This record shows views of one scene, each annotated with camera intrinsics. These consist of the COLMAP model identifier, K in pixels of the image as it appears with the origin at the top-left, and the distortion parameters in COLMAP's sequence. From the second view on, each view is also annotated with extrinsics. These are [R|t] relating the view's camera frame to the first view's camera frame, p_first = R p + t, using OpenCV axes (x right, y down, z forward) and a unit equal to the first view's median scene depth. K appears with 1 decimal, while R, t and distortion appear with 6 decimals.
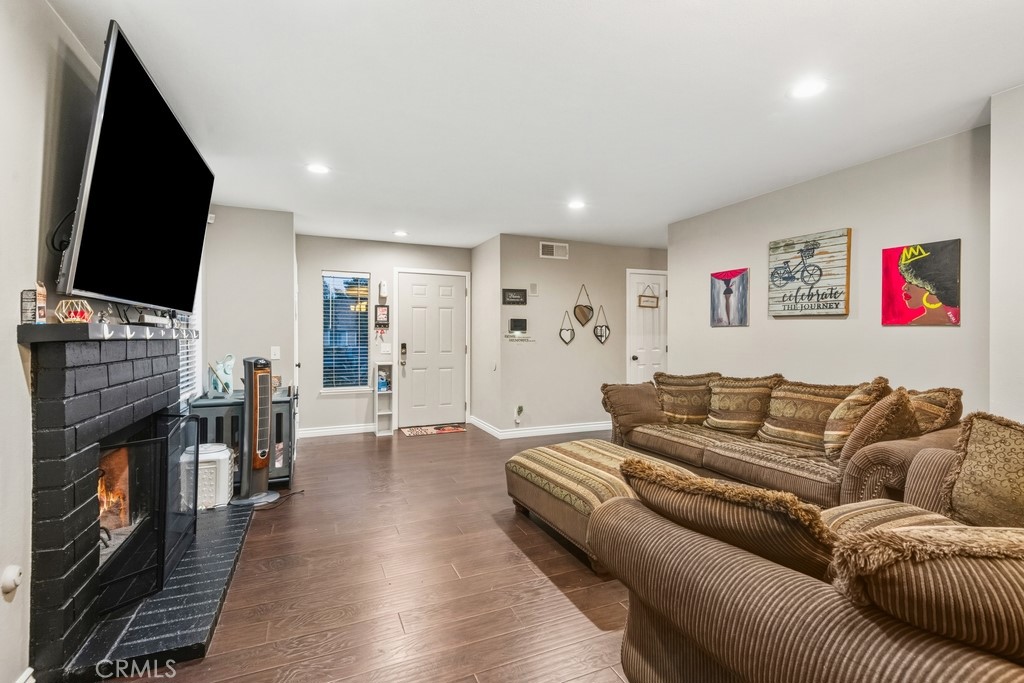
lens RADIAL K [[473.0, 0, 510.7], [0, 473.0, 336.2], [0, 0, 1]] dist [-0.000556, -0.000022]
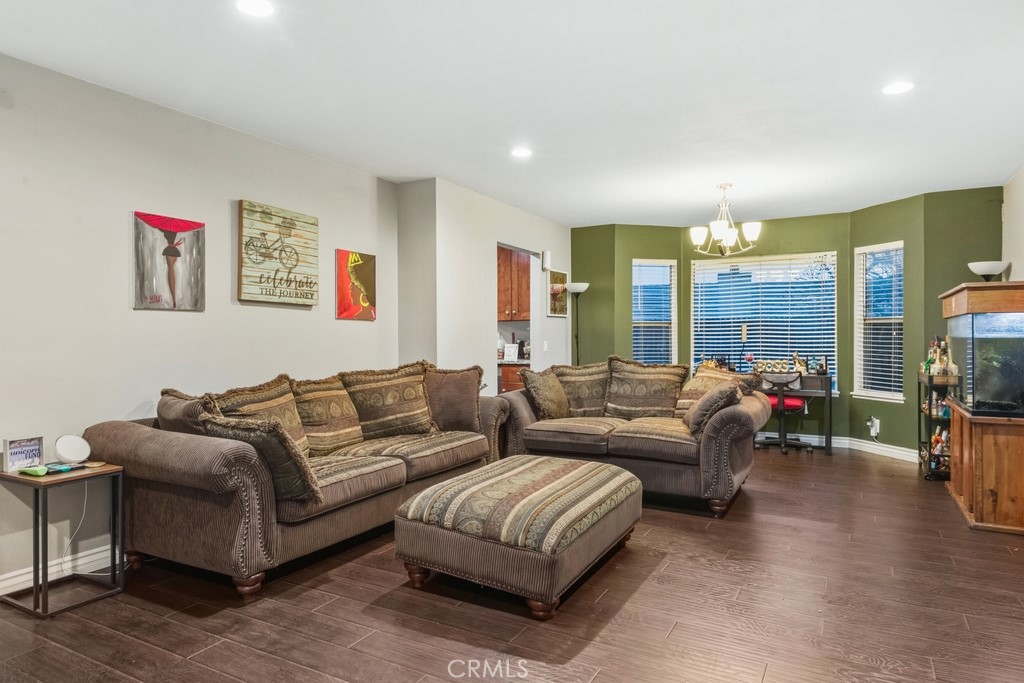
lens RADIAL K [[618.5, 0, 511.1], [0, 618.5, 338.1], [0, 0, 1]] dist [0.002734, 0.000137]
pose [[-0.619257, -0.000524, 0.785189, -0.500268], [0.003689, 0.999987, 0.003577, 0.015949], [-0.785180, 0.005111, -0.619246, 1.355069]]
